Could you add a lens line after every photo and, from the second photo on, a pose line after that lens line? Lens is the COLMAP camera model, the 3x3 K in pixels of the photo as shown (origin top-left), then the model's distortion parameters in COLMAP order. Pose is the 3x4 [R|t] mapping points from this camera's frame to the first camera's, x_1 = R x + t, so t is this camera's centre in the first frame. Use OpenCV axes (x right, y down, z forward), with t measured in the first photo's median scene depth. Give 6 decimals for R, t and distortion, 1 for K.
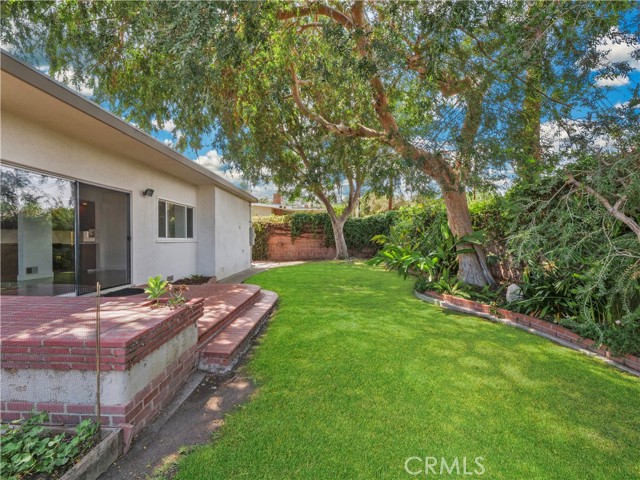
lens RADIAL K [[316.1, 0, 320.0], [0, 316.1, 235.9], [0, 0, 1]] dist [-0.003746, -0.000940]
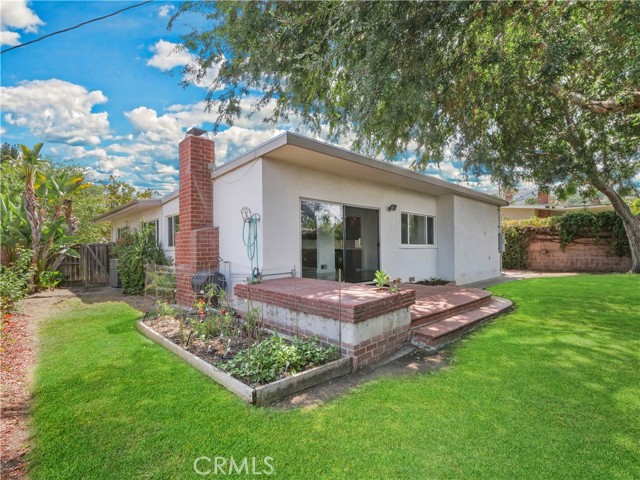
lens RADIAL K [[316.1, 0, 320.0], [0, 316.1, 235.9], [0, 0, 1]] dist [-0.003746, -0.000940]
pose [[0.718146, -0.025631, -0.695420, 0.107494], [0.009668, 0.999592, -0.026858, 0.003669], [0.695825, 0.012565, 0.718101, -0.081382]]
